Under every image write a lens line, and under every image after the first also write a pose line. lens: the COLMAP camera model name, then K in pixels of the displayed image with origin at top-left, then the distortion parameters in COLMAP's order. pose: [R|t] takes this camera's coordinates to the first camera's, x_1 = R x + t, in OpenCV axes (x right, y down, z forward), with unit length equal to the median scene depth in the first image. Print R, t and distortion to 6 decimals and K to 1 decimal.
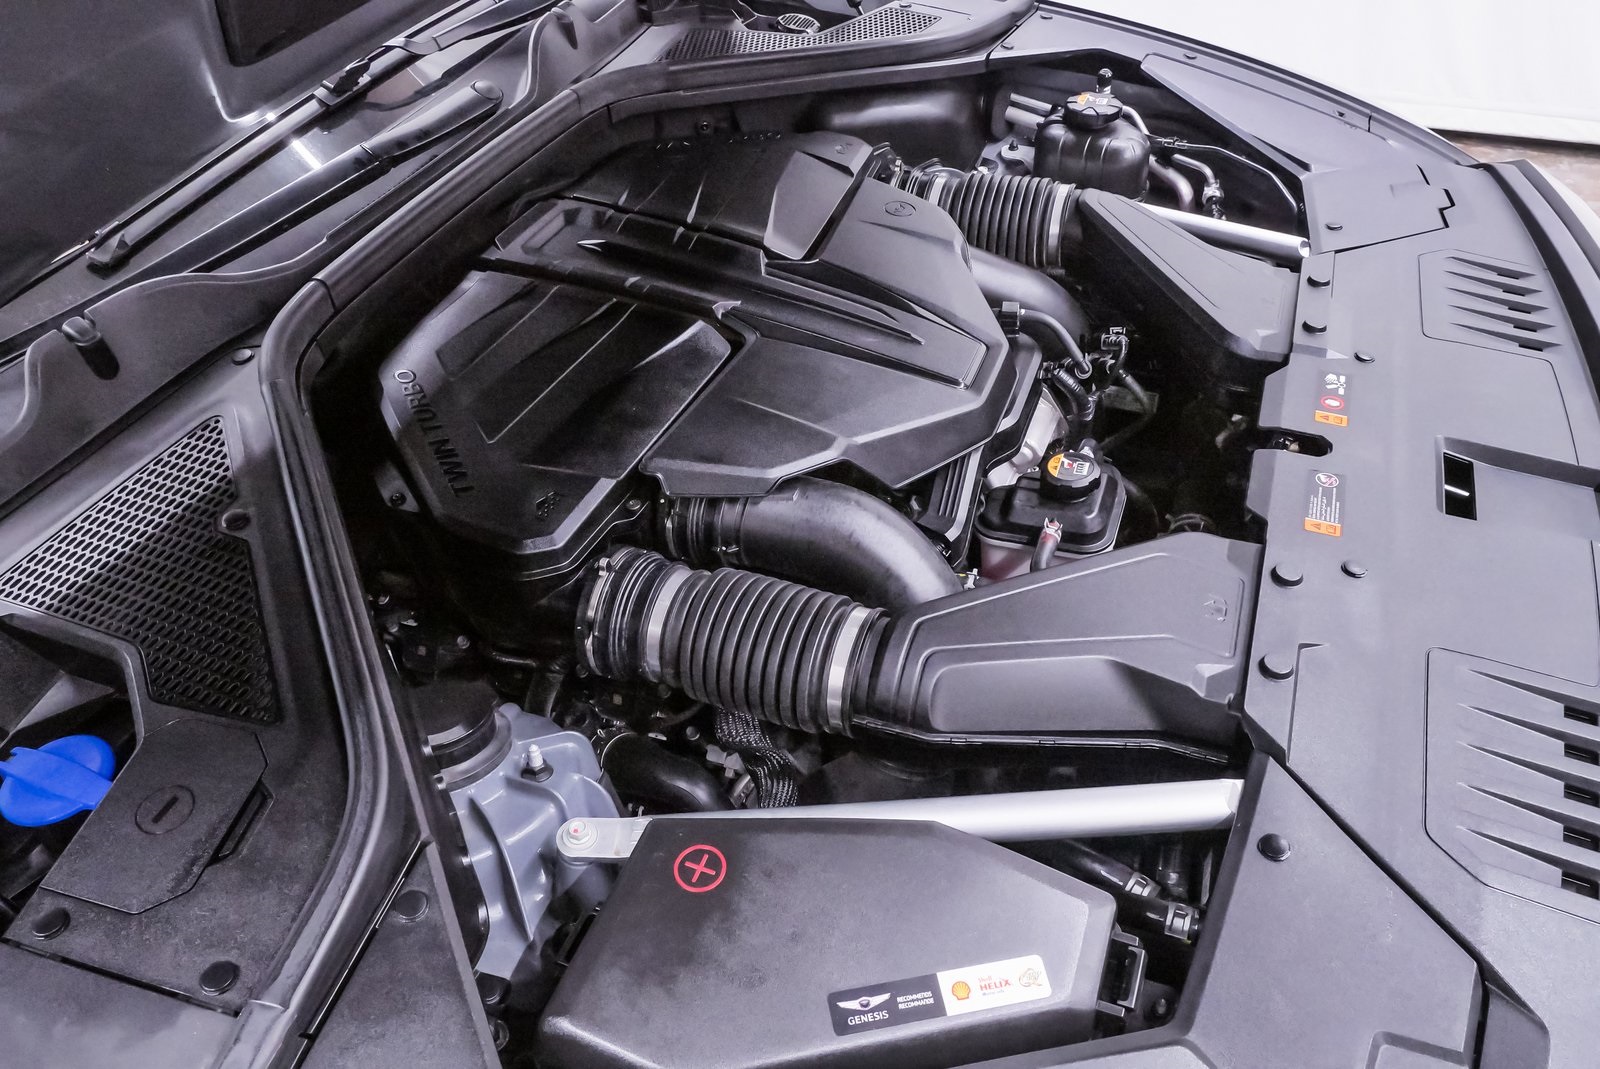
lens RADIAL K [[1188.4, 0, 798.5], [0, 1188.4, 538.4], [0, 0, 1]] dist [-0.046512, 0.008675]
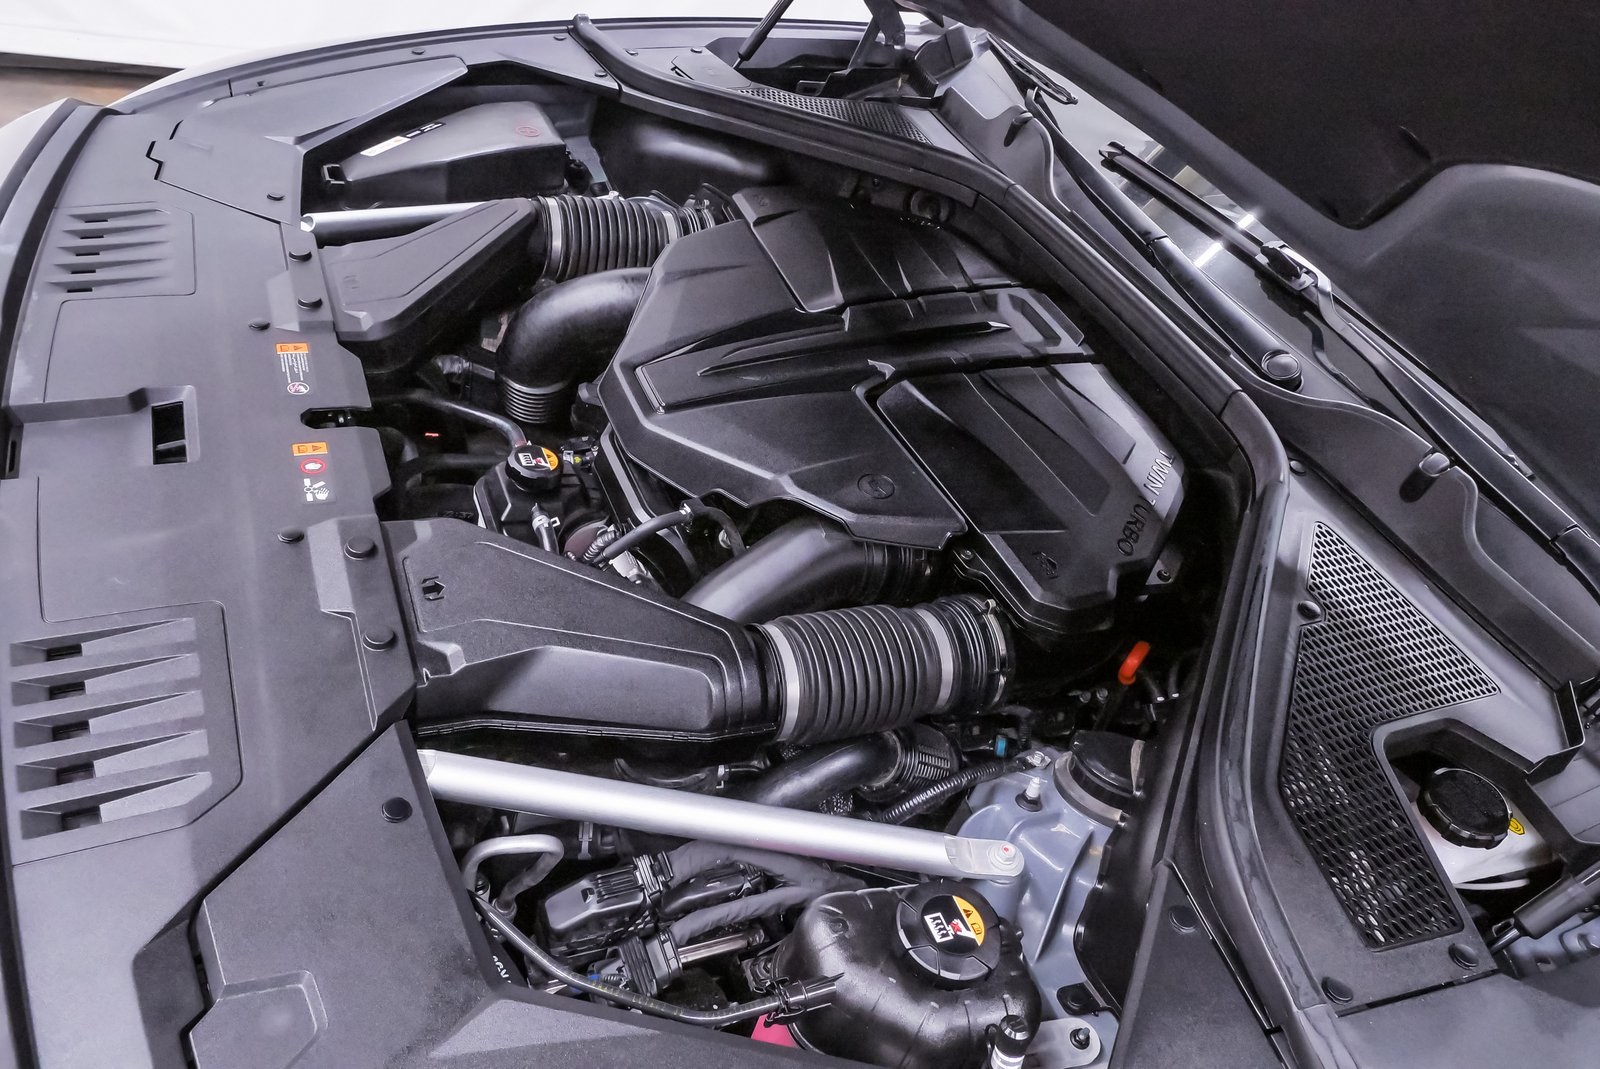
lens RADIAL K [[1188.4, 0, 799.1], [0, 1188.4, 542.5], [0, 0, 1]] dist [-0.046512, 0.008675]
pose [[-0.707216, 0.352005, -0.613138, 0.808200], [-0.597310, 0.166487, 0.784540, -1.112603], [0.378242, 0.921072, 0.092514, 1.162300]]
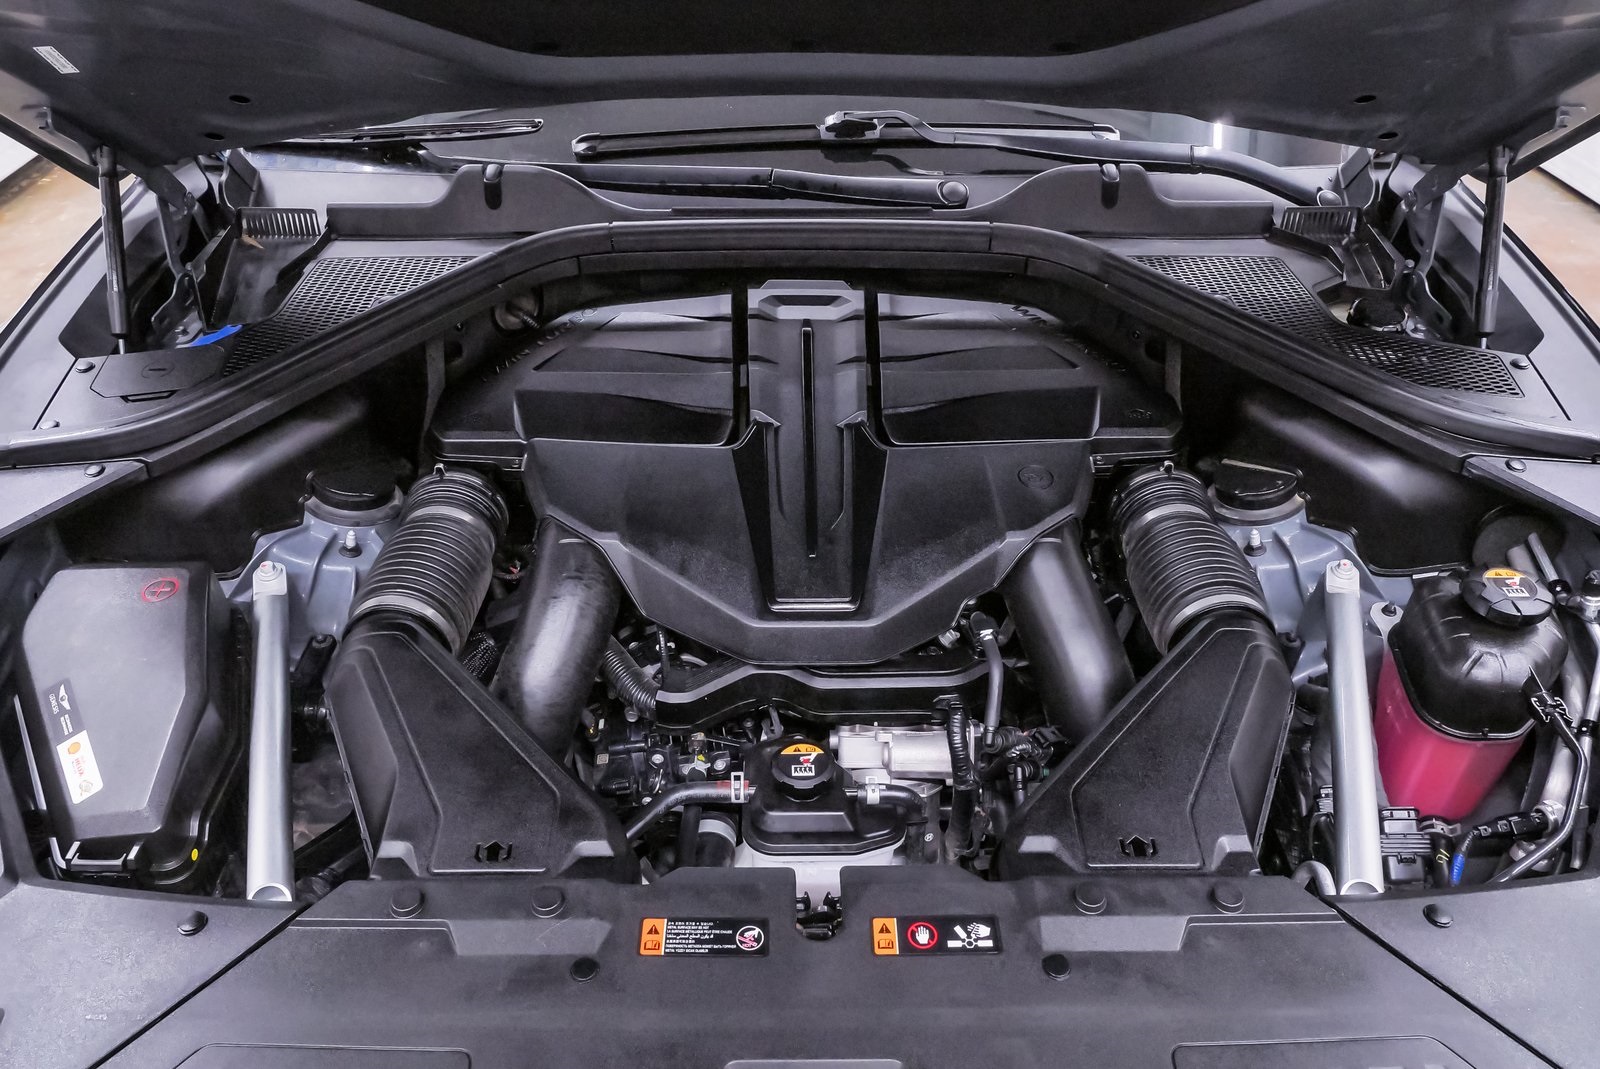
lens RADIAL K [[1188.4, 0, 788.5], [0, 1188.4, 532.7], [0, 0, 1]] dist [-0.046512, 0.008675]
pose [[0.365698, 0.601227, -0.710486, 0.835076], [-0.629789, 0.721908, 0.286731, -0.480026], [0.685296, 0.342600, 0.642647, 0.389826]]
